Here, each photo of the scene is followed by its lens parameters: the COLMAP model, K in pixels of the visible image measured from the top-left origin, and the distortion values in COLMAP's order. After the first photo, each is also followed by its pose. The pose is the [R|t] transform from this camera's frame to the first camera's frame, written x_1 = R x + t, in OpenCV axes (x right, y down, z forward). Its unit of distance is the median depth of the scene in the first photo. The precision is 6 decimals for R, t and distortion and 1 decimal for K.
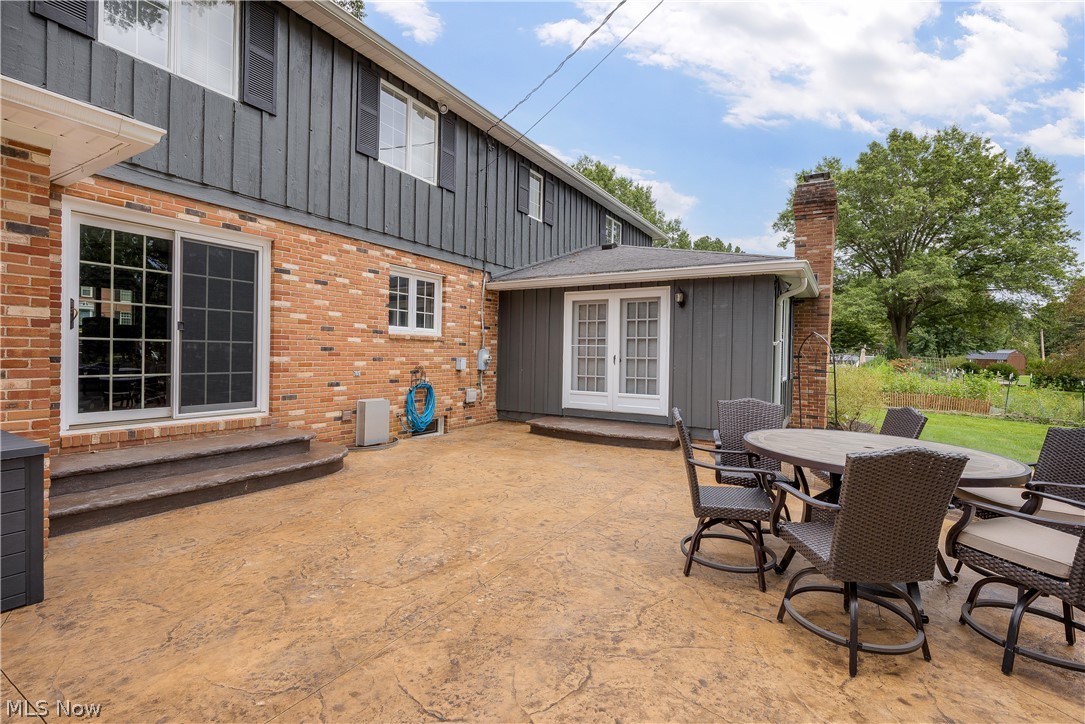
lens RADIAL K [[500.9, 0, 541.5], [0, 500.9, 355.7], [0, 0, 1]] dist [0.001505, 0.000172]
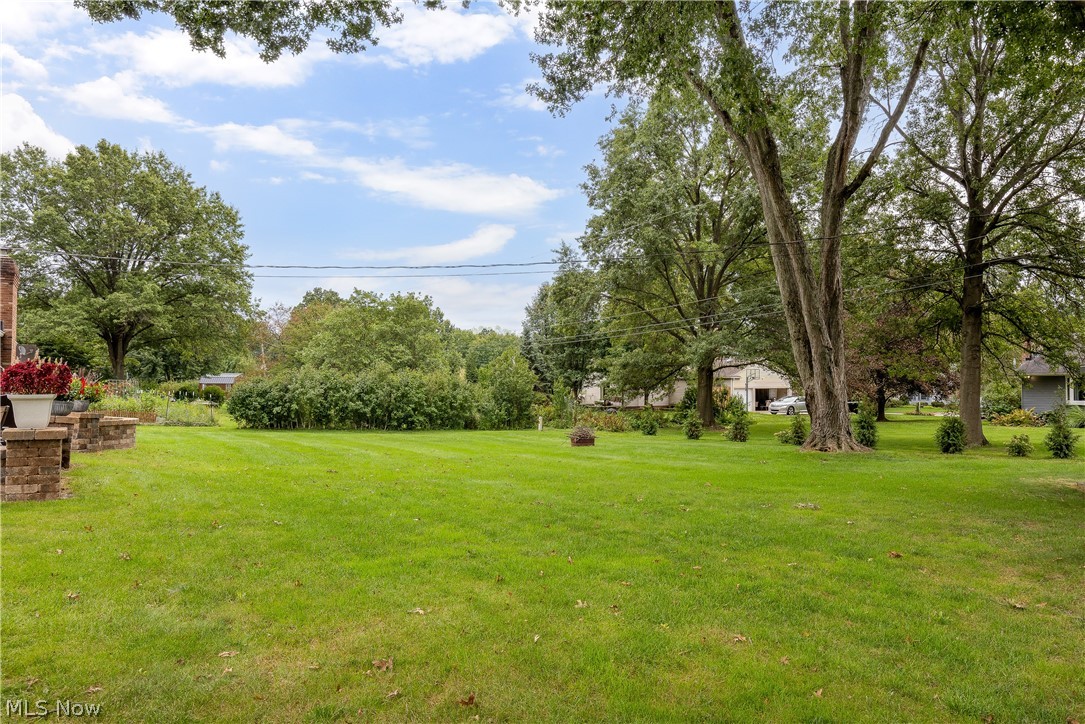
lens RADIAL K [[757.9, 0, 542.3], [0, 757.9, 383.7], [0, 0, 1]] dist [0.001784, 0.002303]
pose [[0.461012, -0.015760, 0.887254, -0.187672], [0.015797, 0.999830, 0.009551, 0.006259], [-0.887253, 0.009613, 0.461182, -0.385025]]
